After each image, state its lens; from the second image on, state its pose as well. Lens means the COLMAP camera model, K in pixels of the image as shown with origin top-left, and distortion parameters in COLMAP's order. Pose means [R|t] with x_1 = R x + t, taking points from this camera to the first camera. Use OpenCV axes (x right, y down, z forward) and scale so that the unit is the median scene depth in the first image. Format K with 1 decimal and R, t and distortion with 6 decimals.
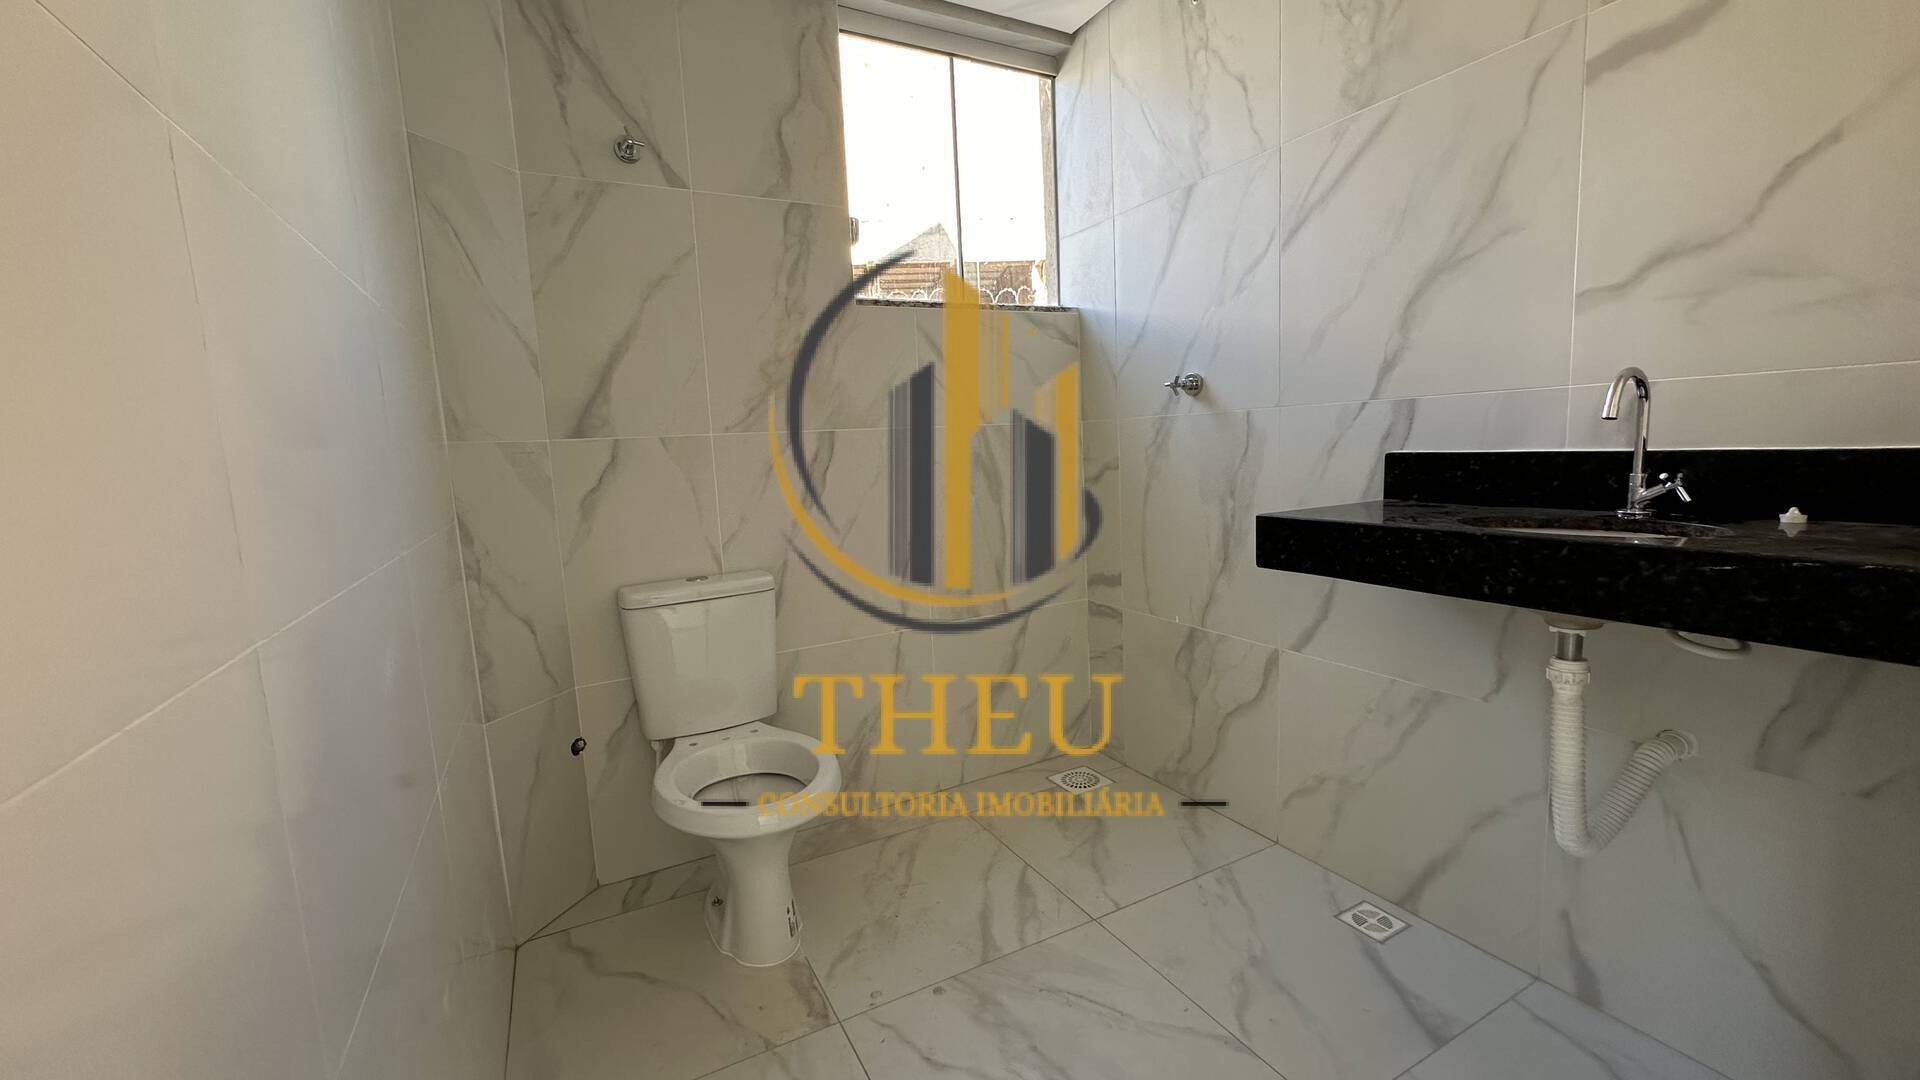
lens RADIAL K [[768.4, 0, 959.5], [0, 768.4, 538.0], [0, 0, 1]] dist [-0.004055, 0.001055]
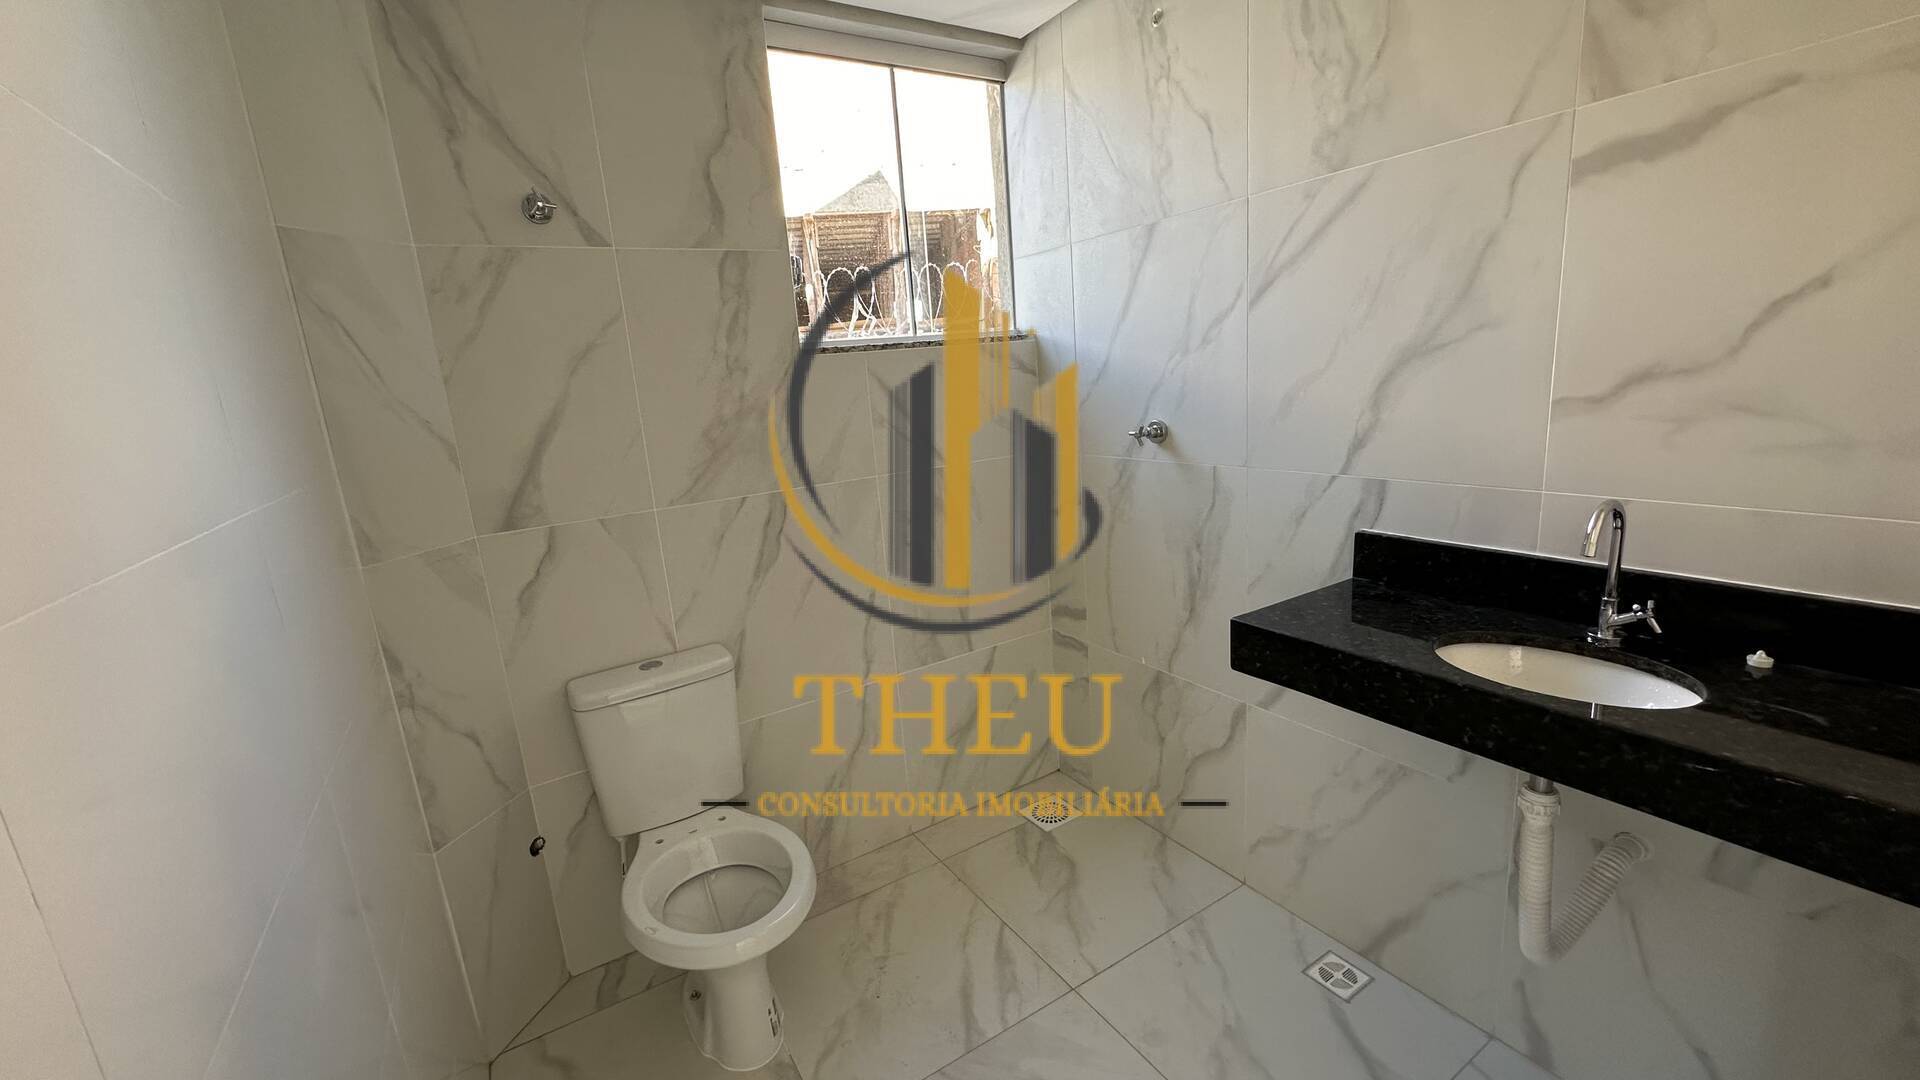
lens RADIAL K [[768.4, 0, 959.5], [0, 768.4, 538.0], [0, 0, 1]] dist [-0.004055, 0.001055]
pose [[0.997312, -0.041409, 0.060445, -0.011563], [0.036057, 0.995548, 0.087090, -0.188976], [-0.063782, -0.084677, 0.994365, 0.045689]]
